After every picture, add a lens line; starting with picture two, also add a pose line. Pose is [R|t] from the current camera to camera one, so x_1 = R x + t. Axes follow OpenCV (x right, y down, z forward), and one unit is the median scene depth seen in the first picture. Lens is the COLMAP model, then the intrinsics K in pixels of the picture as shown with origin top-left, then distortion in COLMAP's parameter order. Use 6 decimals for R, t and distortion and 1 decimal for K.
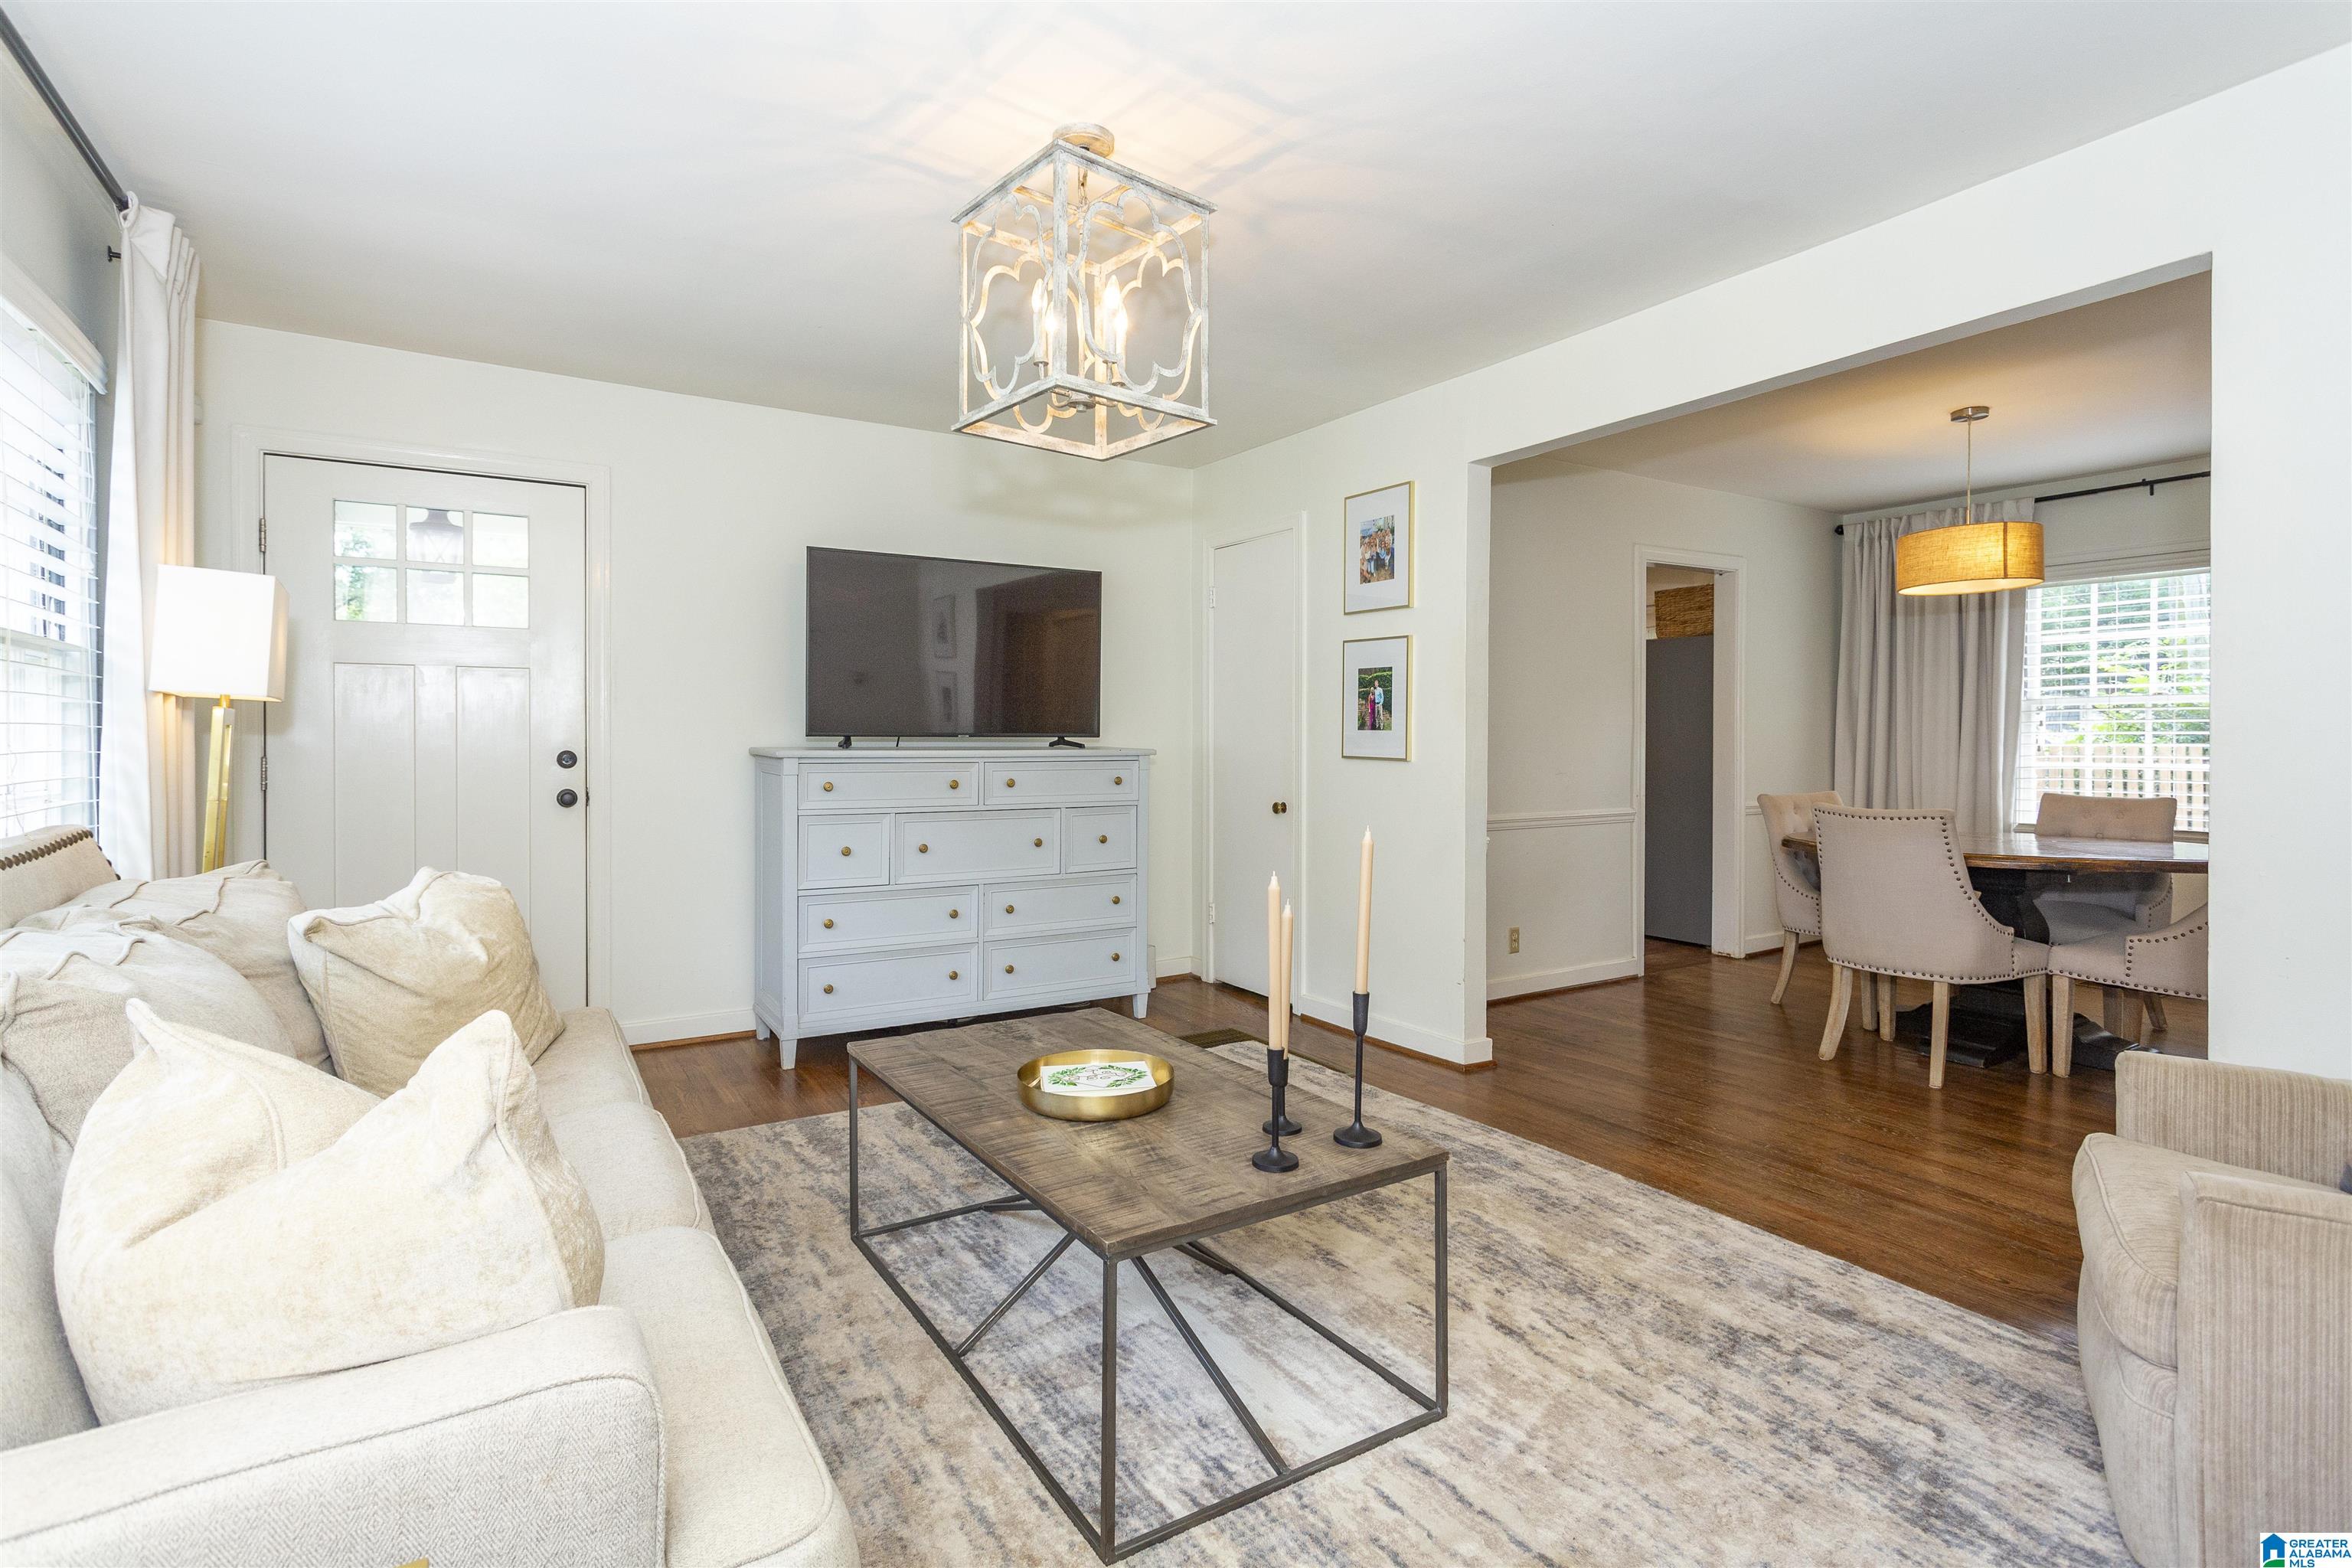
lens RADIAL K [[1123.3, 0, 1173.3], [0, 1123.3, 726.9], [0, 0, 1]] dist [0.000990, 0.000162]
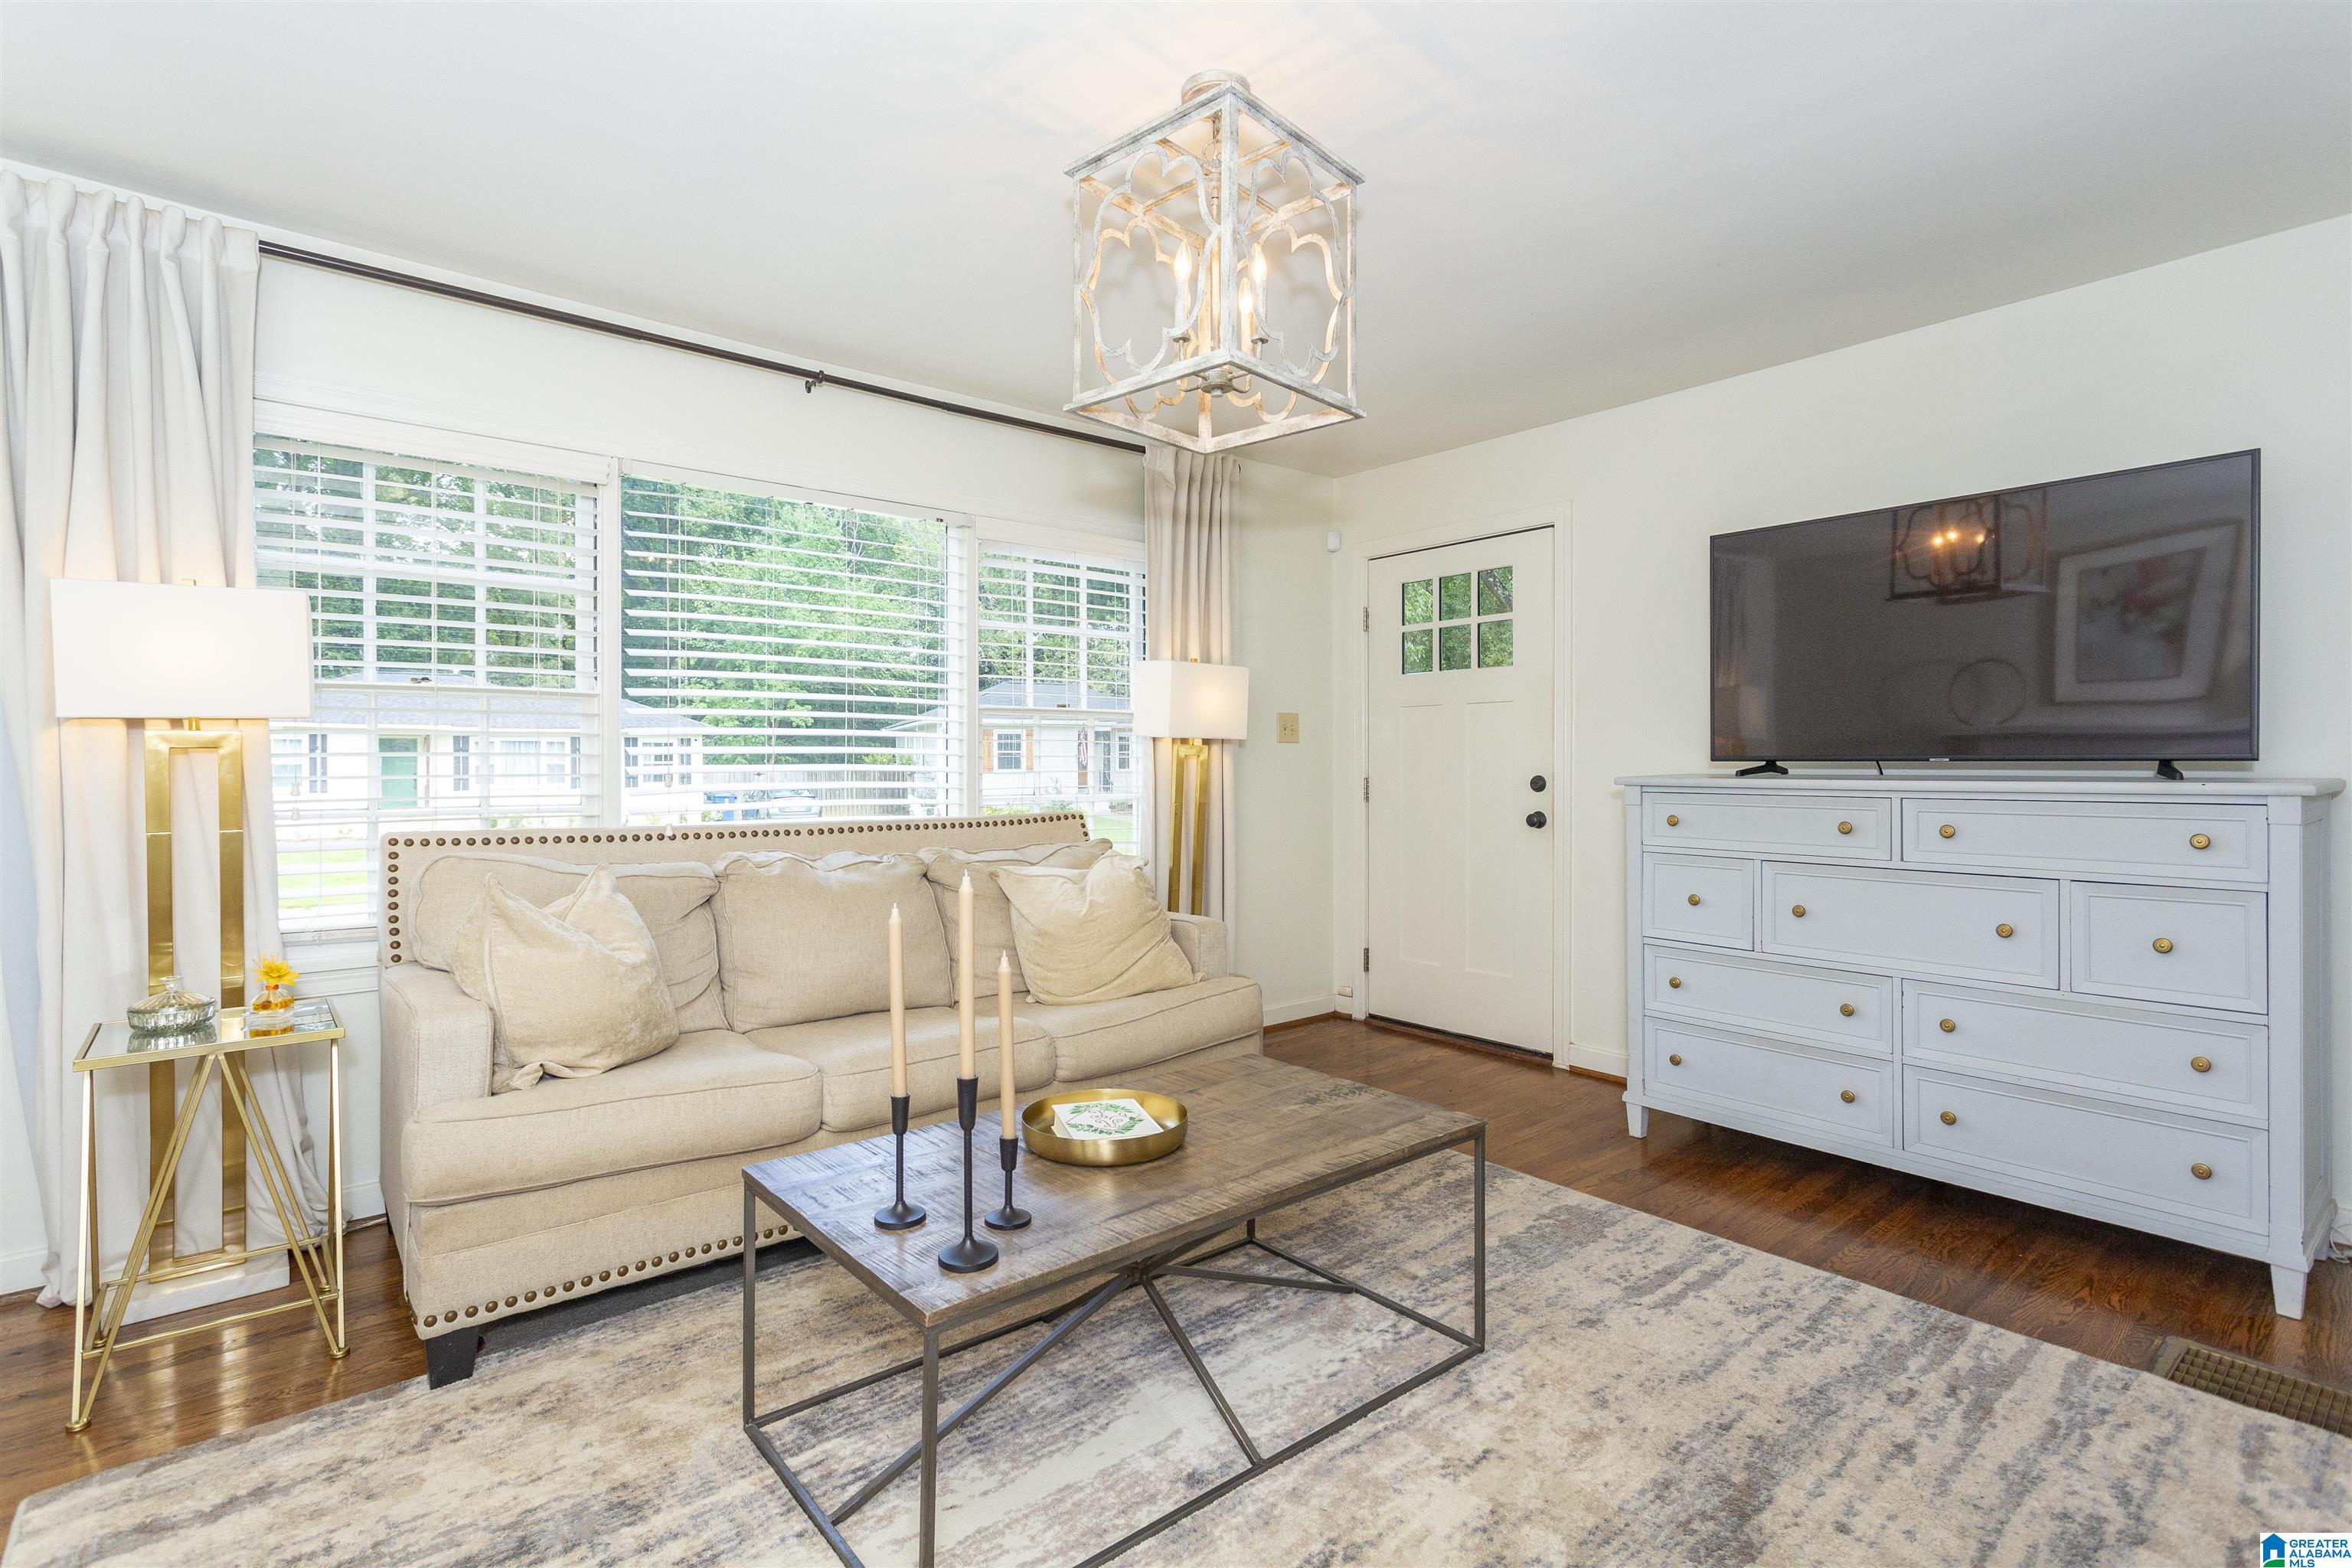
lens RADIAL K [[1119.5, 0, 1169.0], [0, 1119.5, 766.1], [0, 0, 1]] dist [0.001821, 0.000454]
pose [[0.140906, -0.000142, -0.990023, 0.454352], [0.008057, 0.999967, 0.001003, 0.007817], [0.989990, -0.008118, 0.140902, 0.482180]]
